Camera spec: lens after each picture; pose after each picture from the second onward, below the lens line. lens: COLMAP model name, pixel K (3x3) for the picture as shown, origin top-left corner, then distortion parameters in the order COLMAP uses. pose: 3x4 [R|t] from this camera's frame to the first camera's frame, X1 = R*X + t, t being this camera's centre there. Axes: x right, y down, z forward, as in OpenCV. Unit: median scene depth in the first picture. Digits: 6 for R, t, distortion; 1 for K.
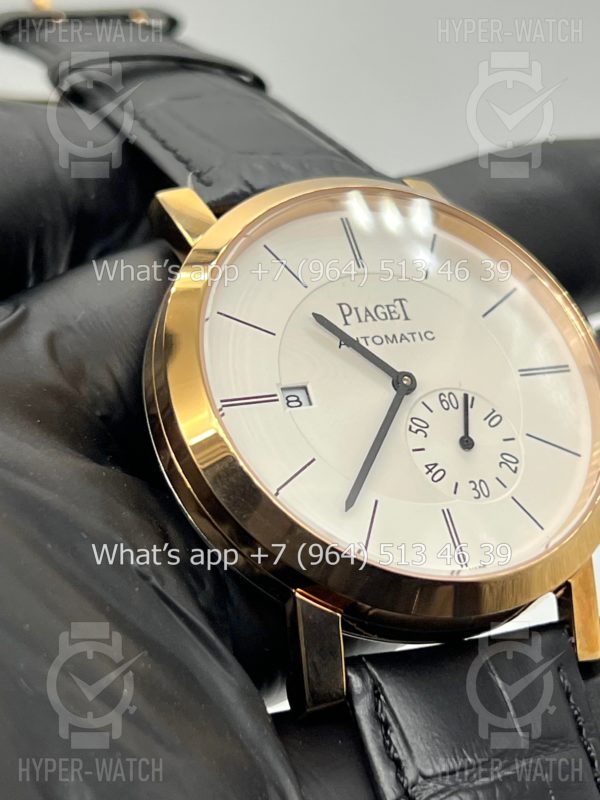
lens RADIAL K [[1876.8, 0, 294.3], [0, 1876.8, 396.8], [0, 0, 1]] dist [0.289449, 0.000000]
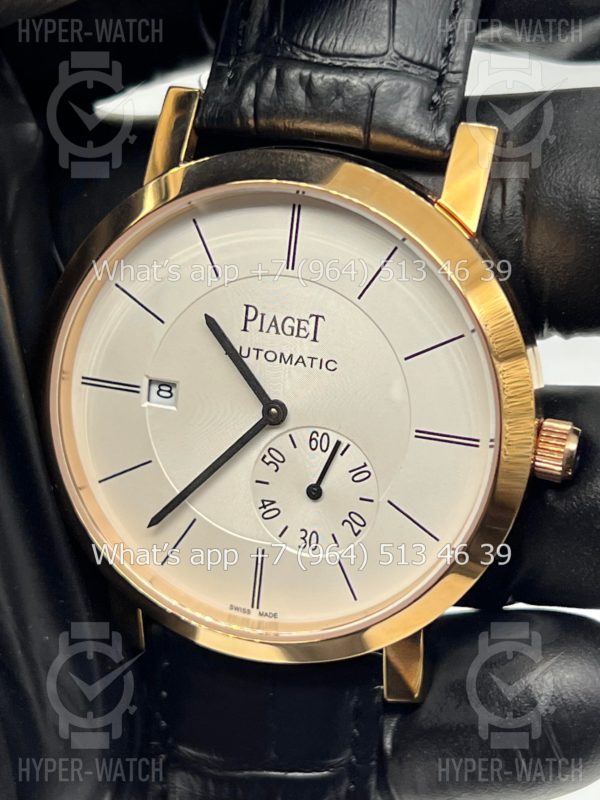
lens RADIAL K [[1876.8, 0, 297.9], [0, 1876.8, 402.8], [0, 0, 1]] dist [0.289449, 0.000000]
pose [[0.743595, 0.465184, -0.480282, 0.523214], [-0.055698, 0.758905, 0.648815, -0.631004], [0.666306, -0.455705, 0.590228, 0.440670]]
